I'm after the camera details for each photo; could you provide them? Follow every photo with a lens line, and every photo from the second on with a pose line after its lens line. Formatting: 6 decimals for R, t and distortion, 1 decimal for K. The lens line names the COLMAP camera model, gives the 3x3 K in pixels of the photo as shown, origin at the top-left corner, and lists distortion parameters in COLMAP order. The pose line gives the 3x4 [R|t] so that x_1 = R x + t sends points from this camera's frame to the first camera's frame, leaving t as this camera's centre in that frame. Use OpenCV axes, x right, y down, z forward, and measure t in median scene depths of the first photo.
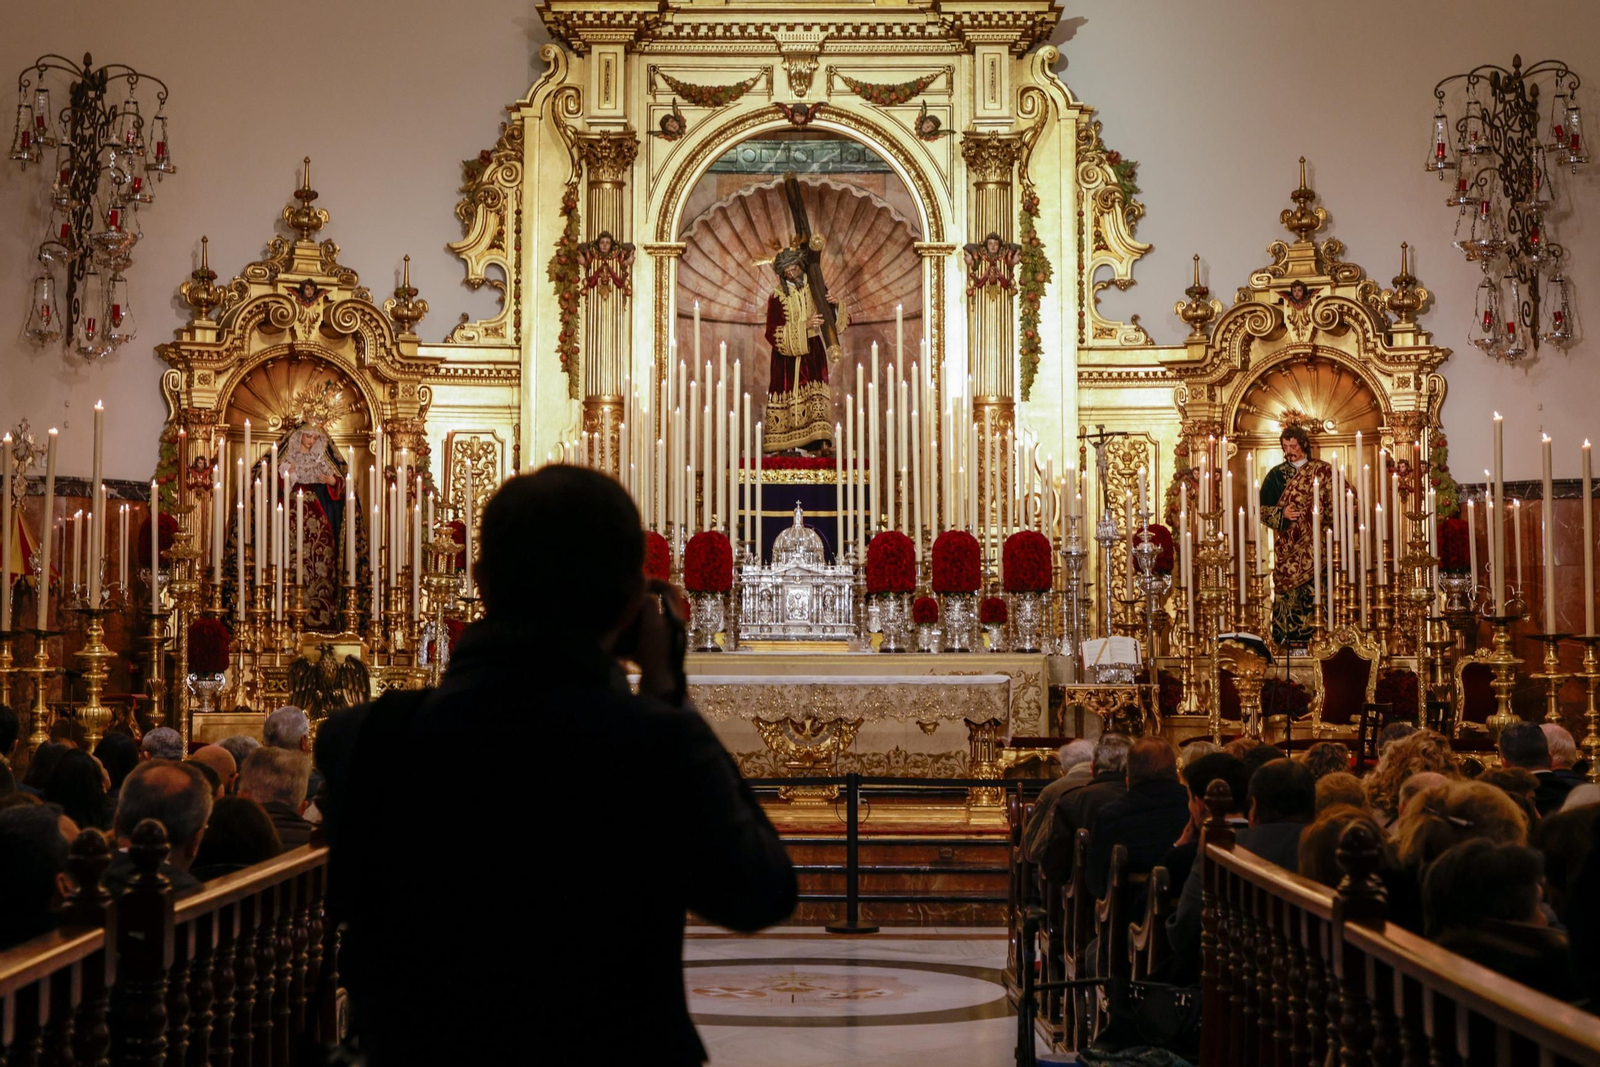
lens RADIAL K [[2809.6, 0, 800.0], [0, 2809.6, 533.5], [0, 0, 1]] dist [0.002496, -0.133611]
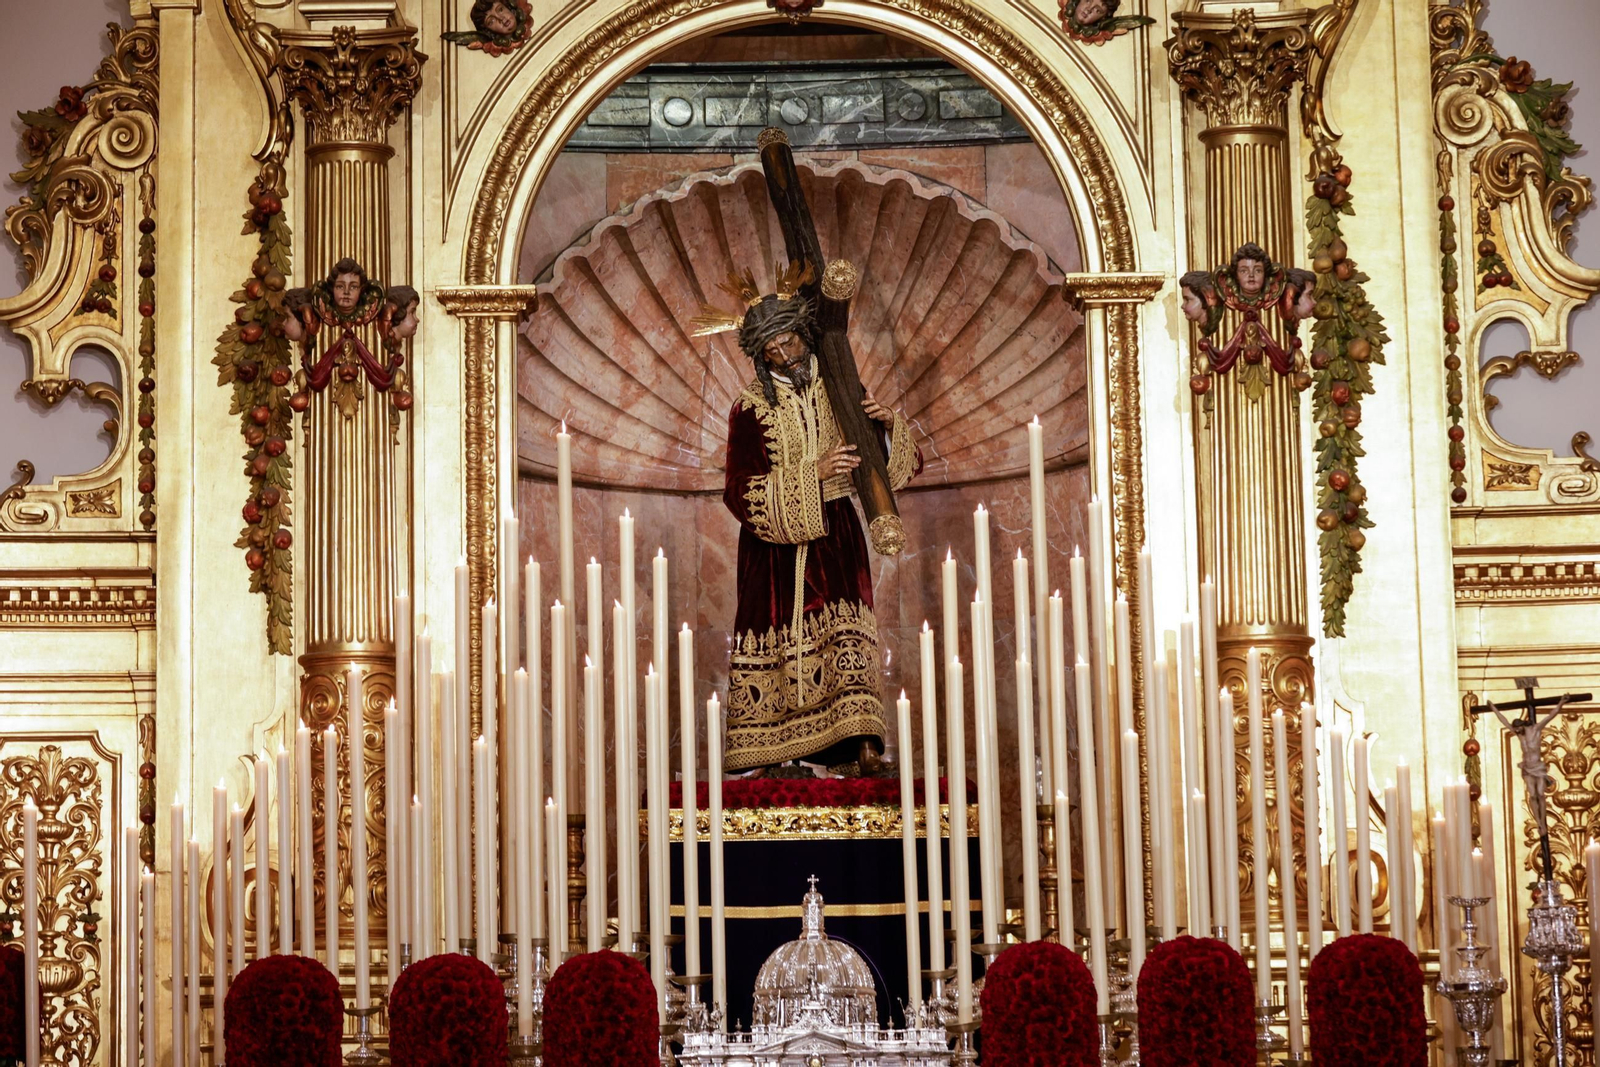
lens RADIAL K [[5303.8, 0, 799.9], [0, 5303.8, 421.4], [0, 0, 1]] dist [0.010876, -0.179067]
pose [[0.999762, -0.020995, 0.005858, -0.005329], [0.021512, 0.993722, -0.109794, 0.007329], [-0.003516, 0.109894, 0.993937, 0.193004]]
